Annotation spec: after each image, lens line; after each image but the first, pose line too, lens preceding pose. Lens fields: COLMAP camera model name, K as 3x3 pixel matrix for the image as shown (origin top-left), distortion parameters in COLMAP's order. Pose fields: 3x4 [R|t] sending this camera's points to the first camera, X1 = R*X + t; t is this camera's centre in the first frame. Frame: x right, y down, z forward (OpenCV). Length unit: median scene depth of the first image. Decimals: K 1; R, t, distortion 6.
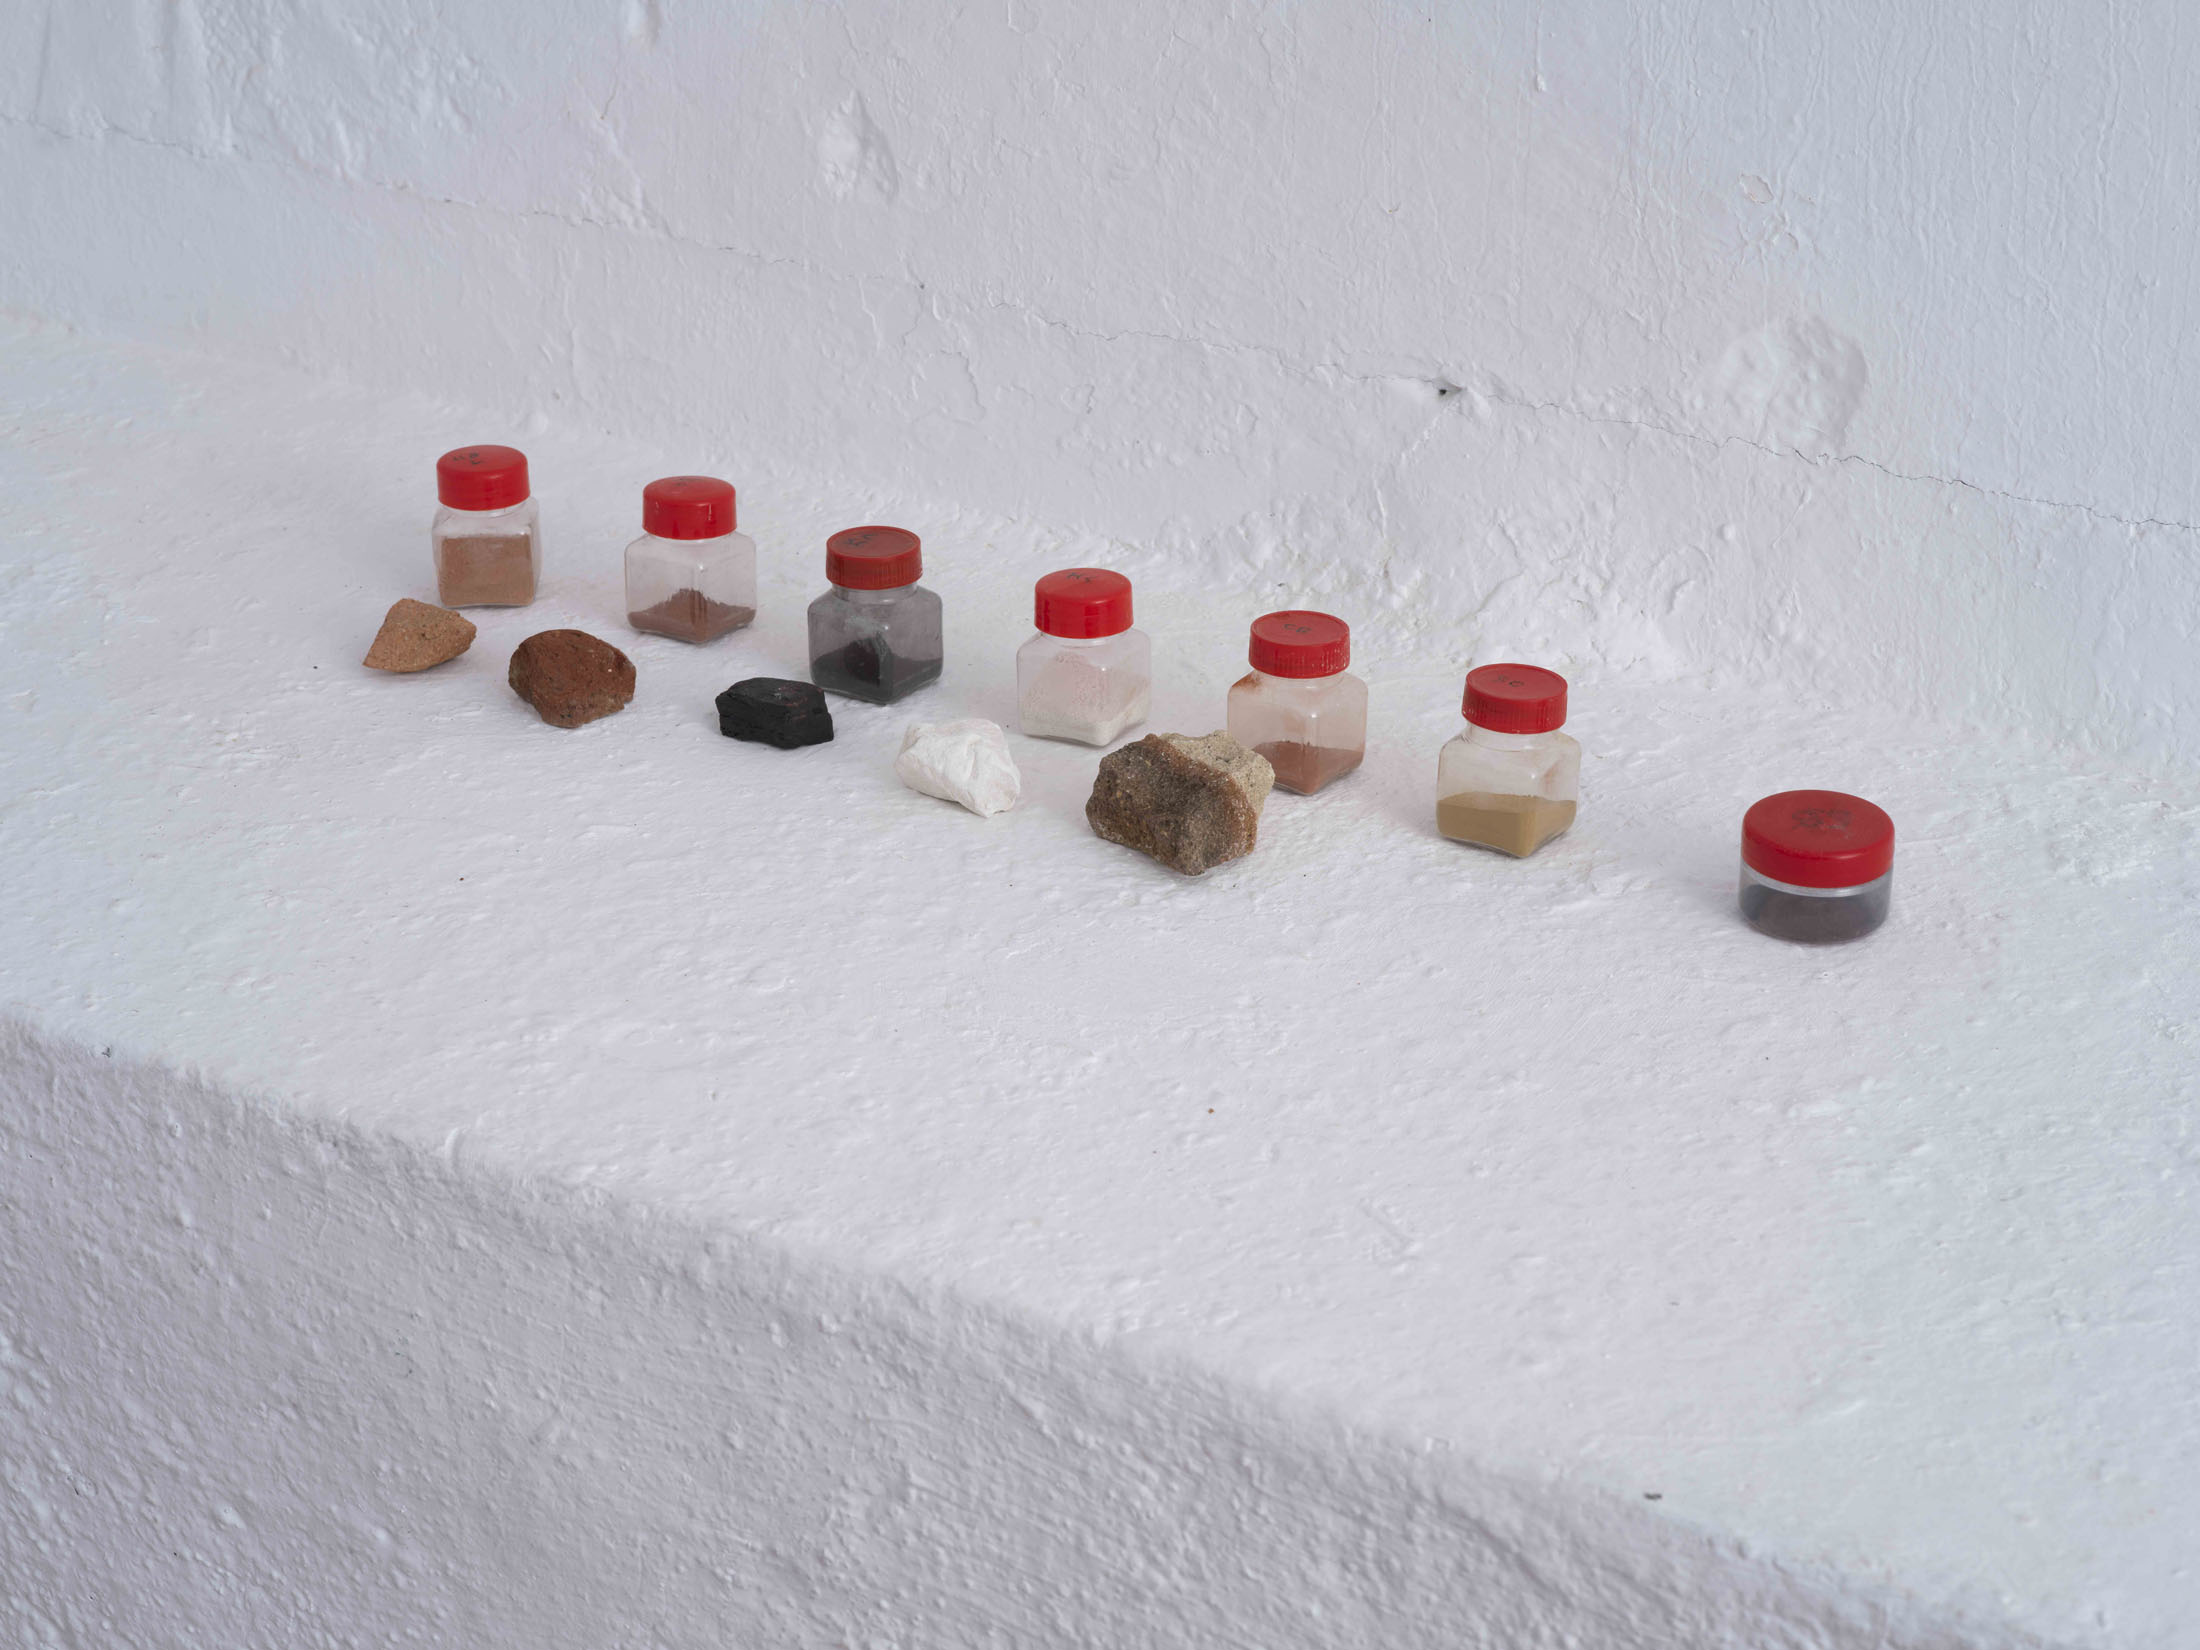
lens RADIAL K [[4756.7, 0, 1103.0], [0, 4756.7, 827.9], [0, 0, 1]] dist [0.118197, 0.000000]
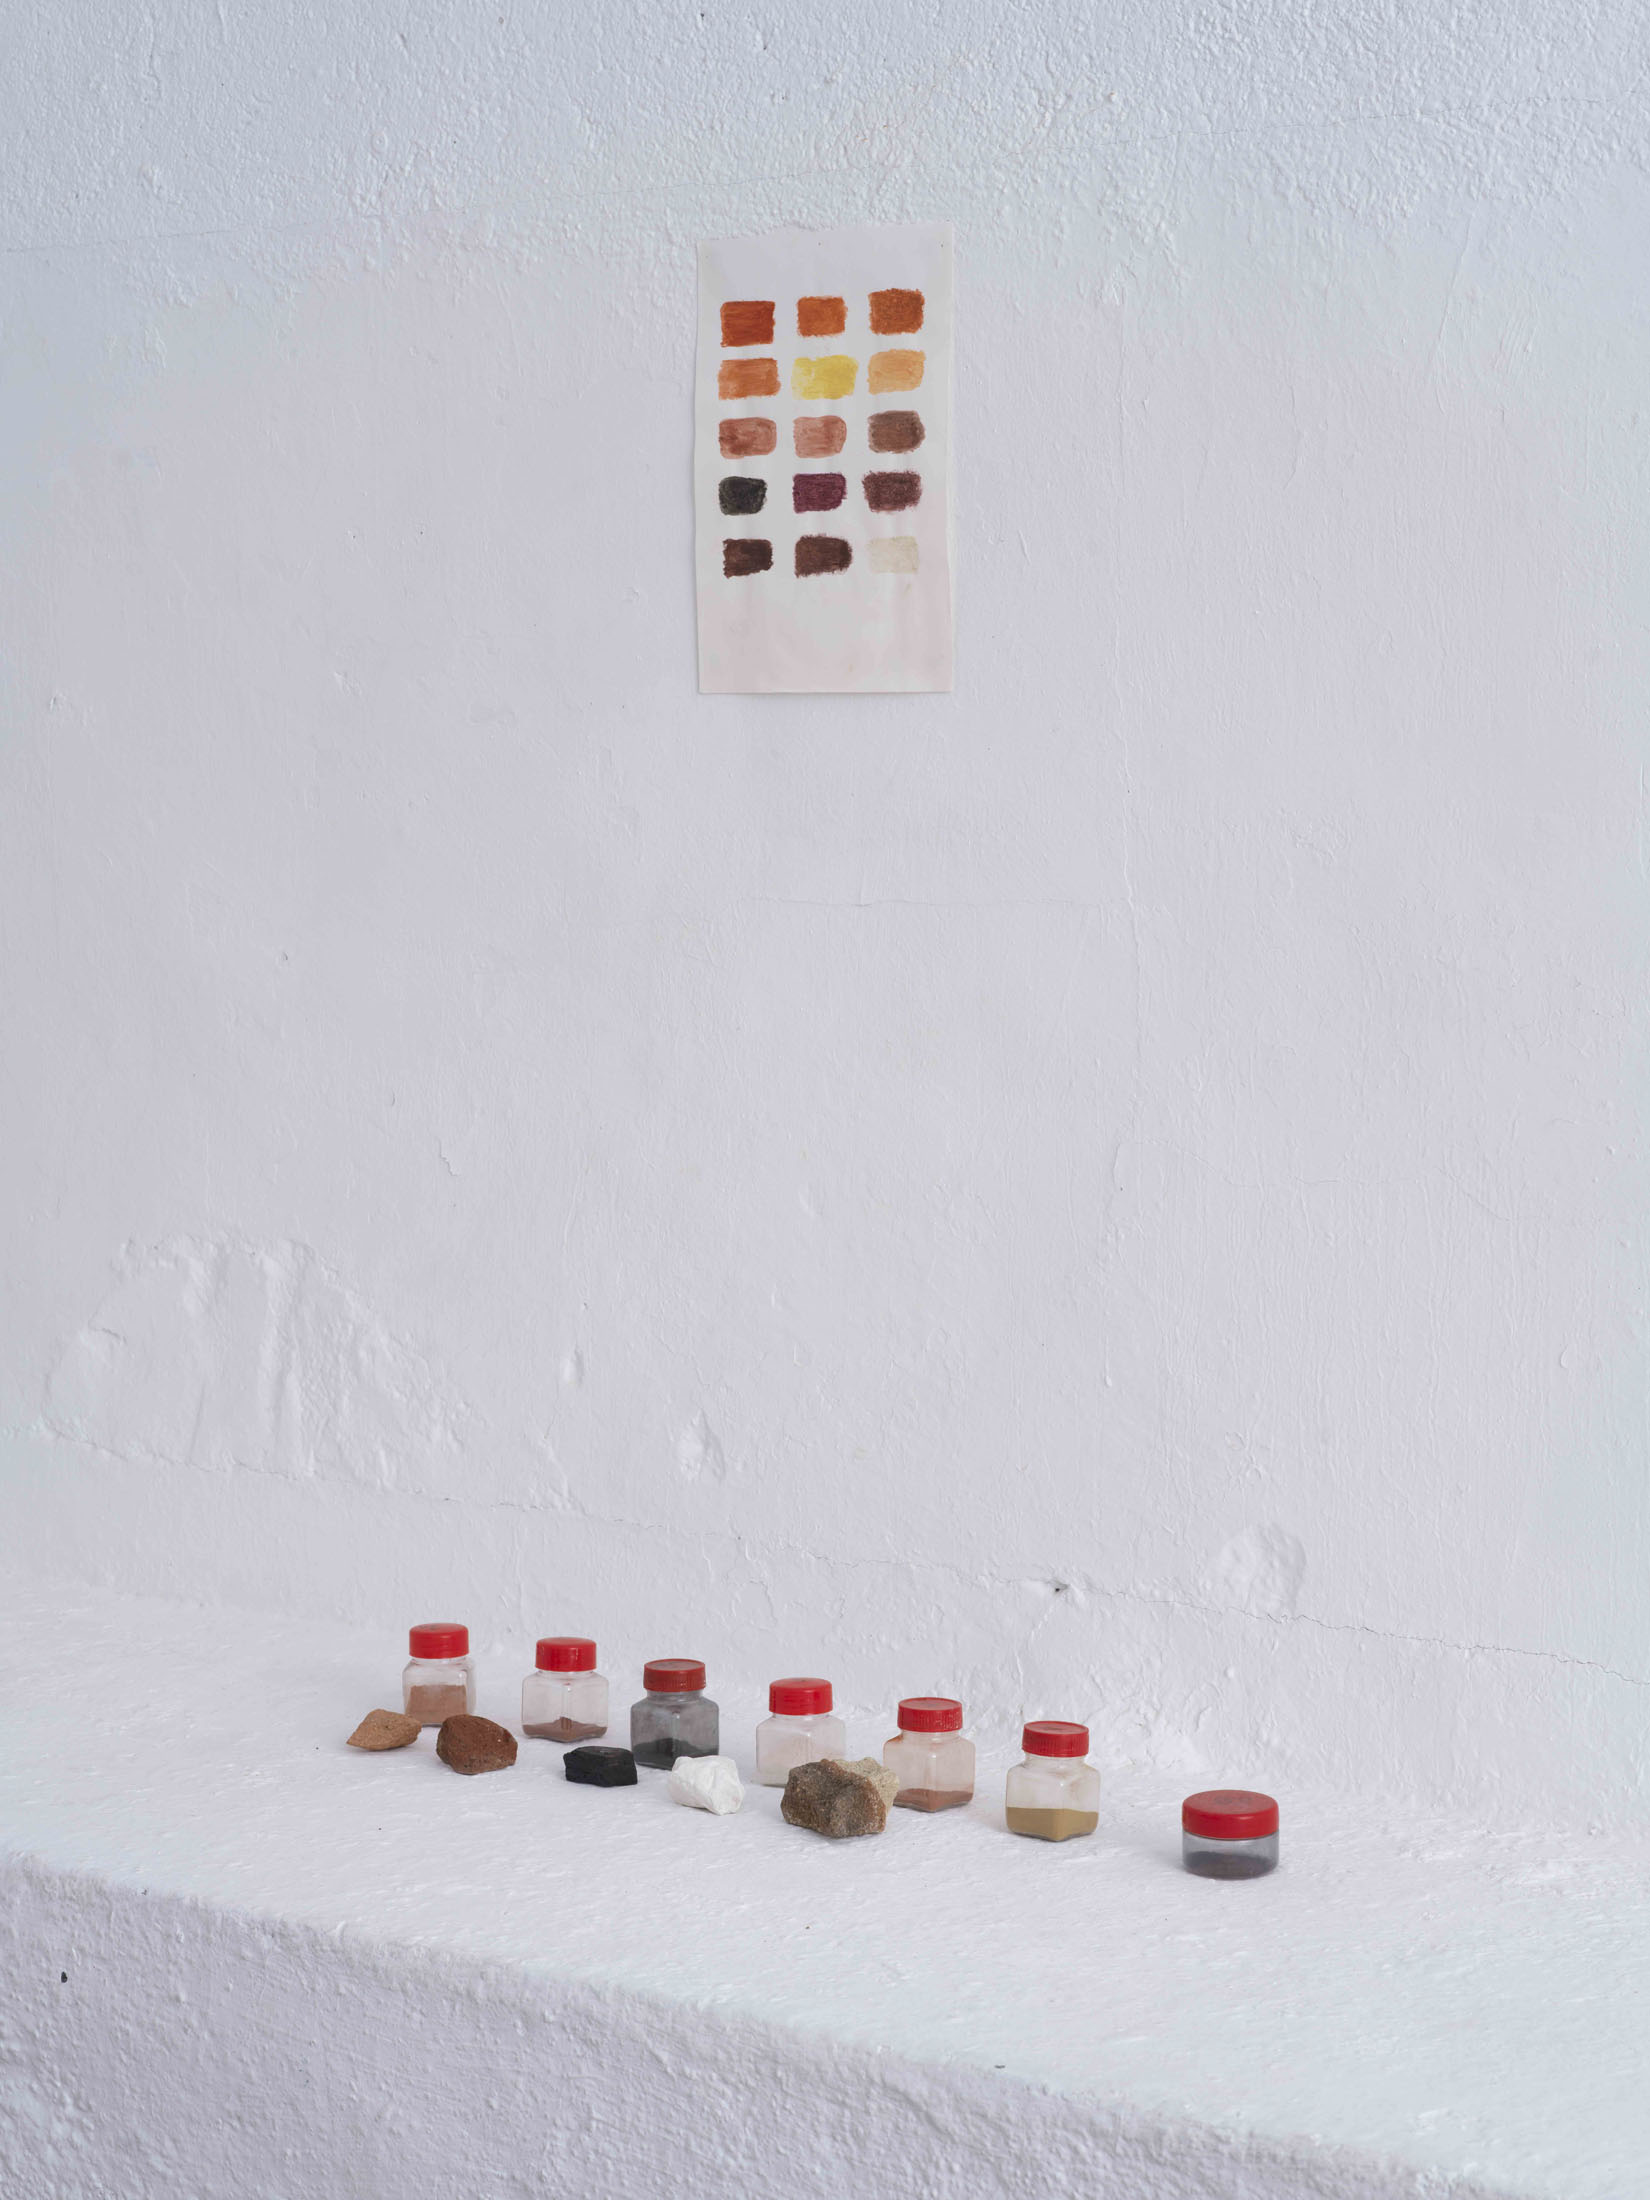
lens RADIAL K [[4756.7, 0, 805.0], [0, 4756.7, 1261.4], [0, 0, 1]] dist [0.118197, 0.000000]
pose [[0.992342, 0.015214, -0.122582, 0.193983], [-0.050979, 0.954368, -0.294249, 0.286406], [0.112512, 0.298245, 0.947835, -0.531043]]
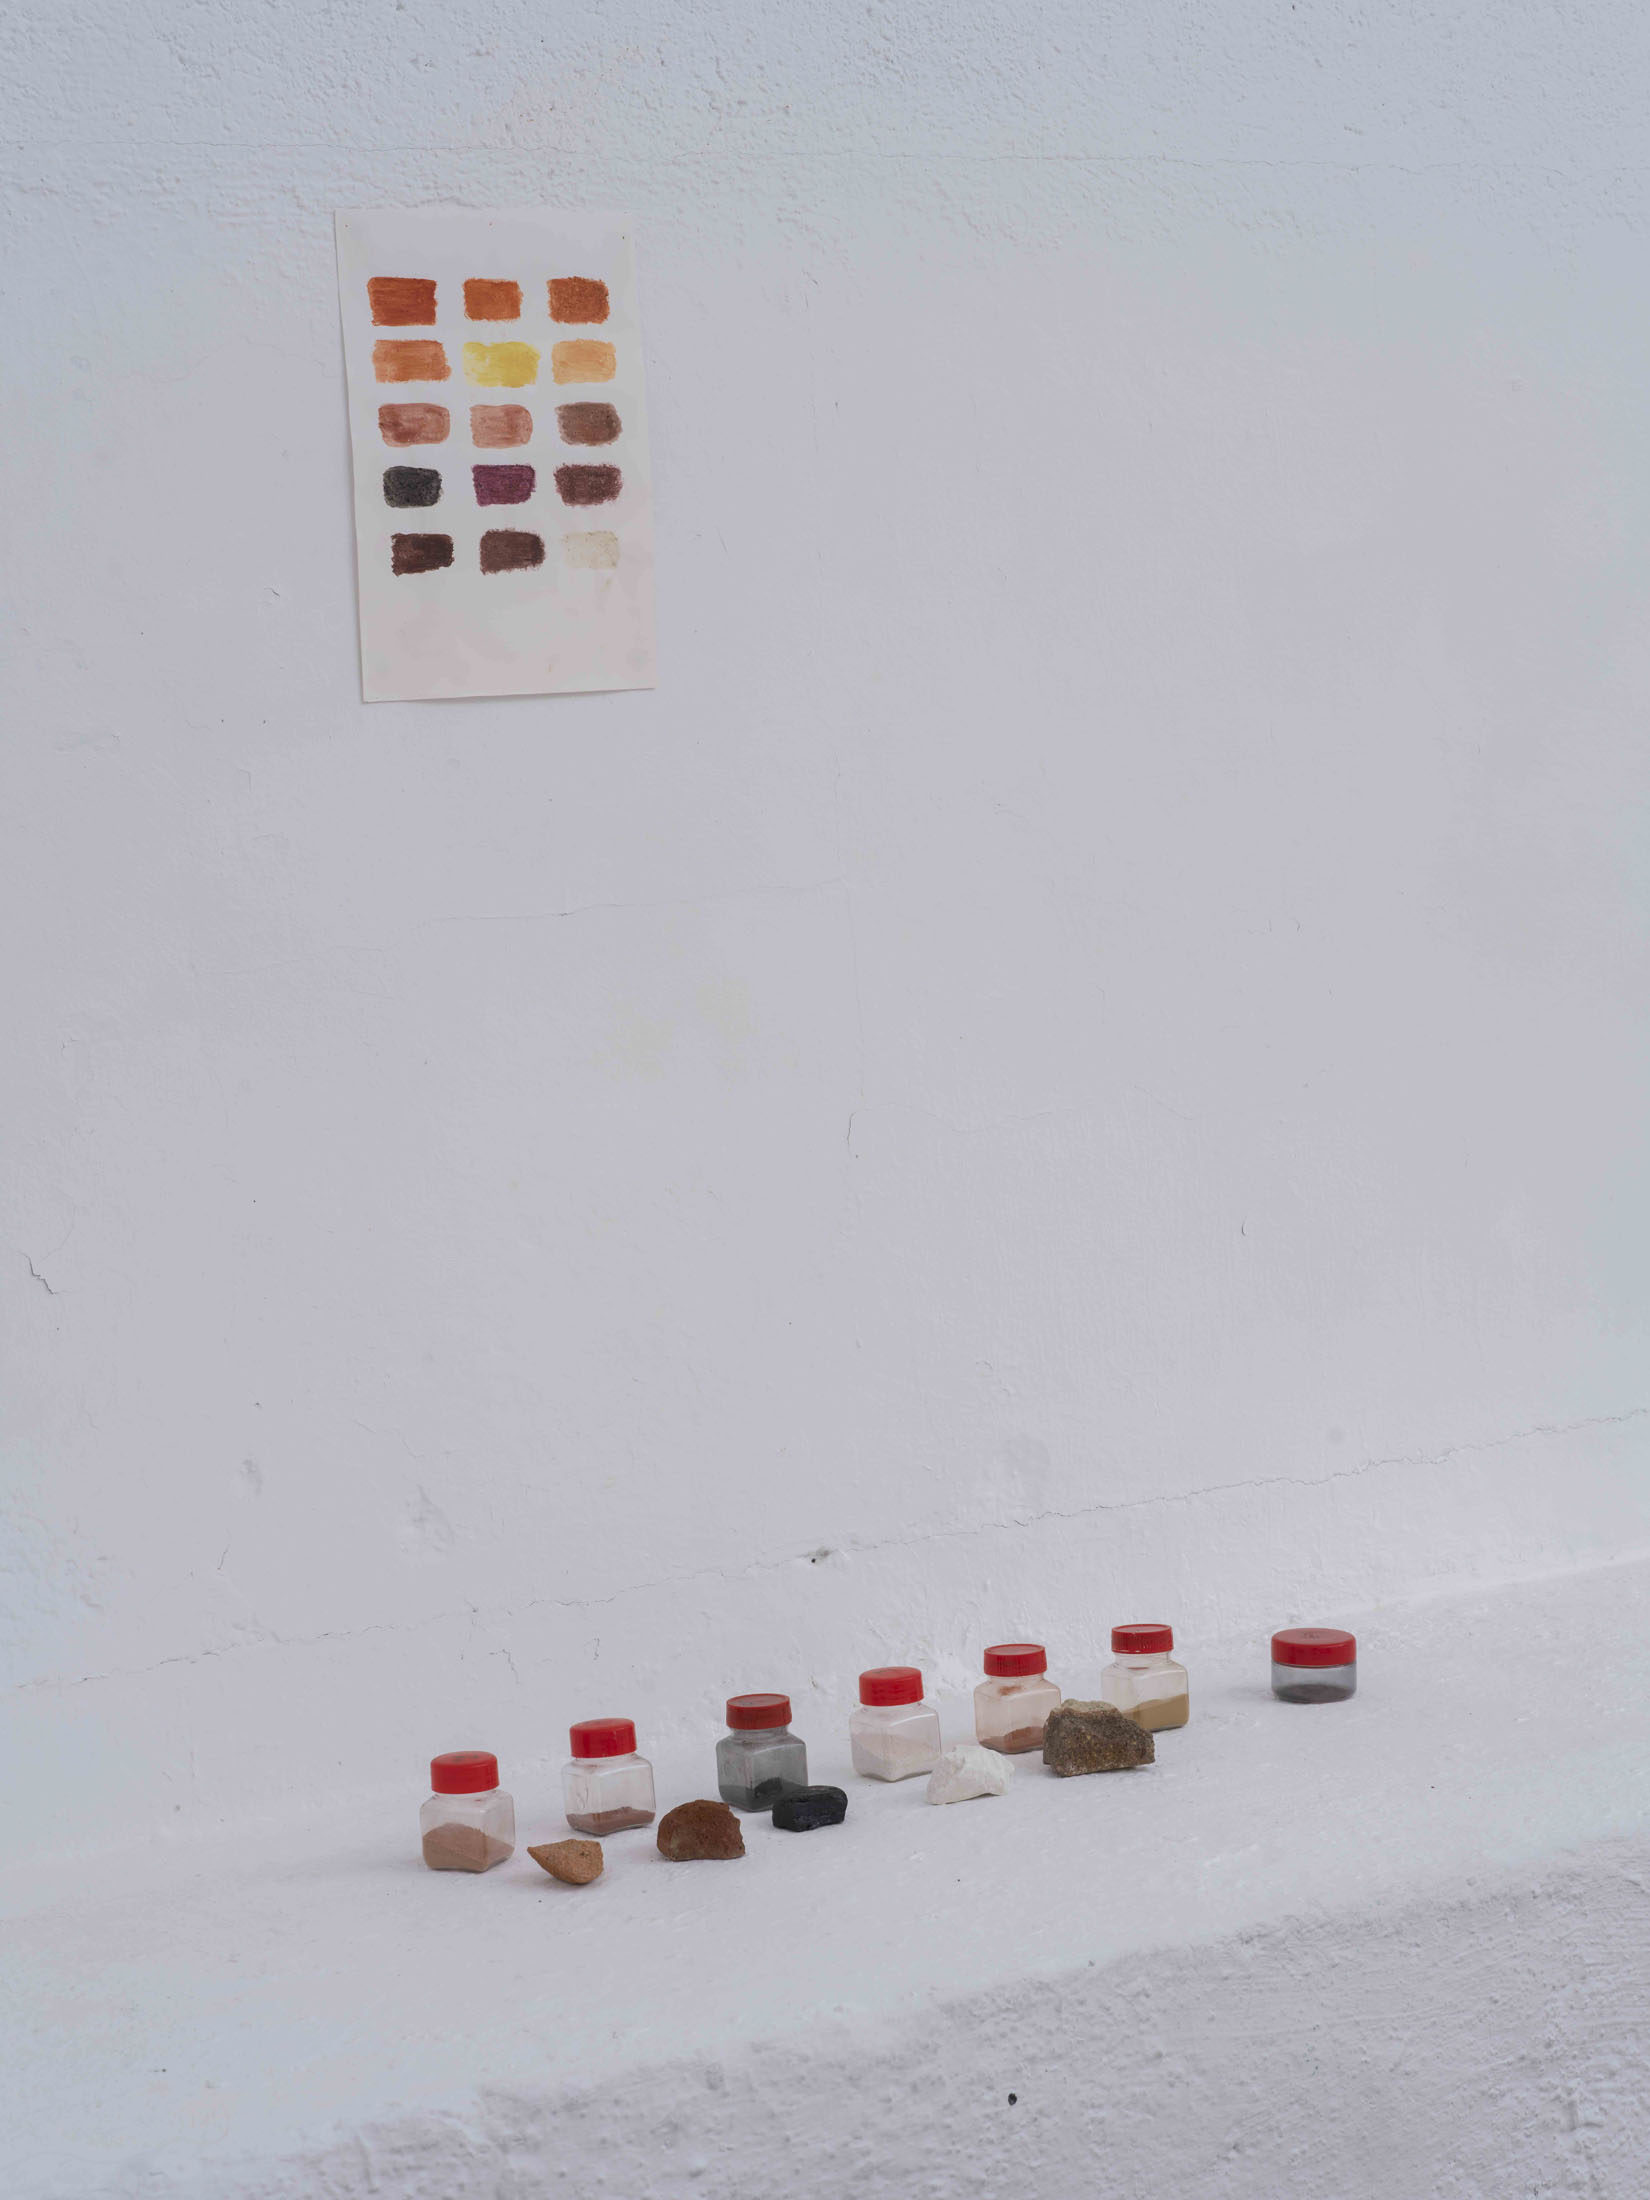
lens RADIAL K [[4756.7, 0, 905.7], [0, 4756.7, 1237.8], [0, 0, 1]] dist [0.118197, 0.000000]
pose [[0.406430, -0.121165, 0.905612, -1.444056], [0.419878, 0.905079, -0.067343, -0.076472], [-0.811491, 0.407617, 0.418726, 0.310562]]
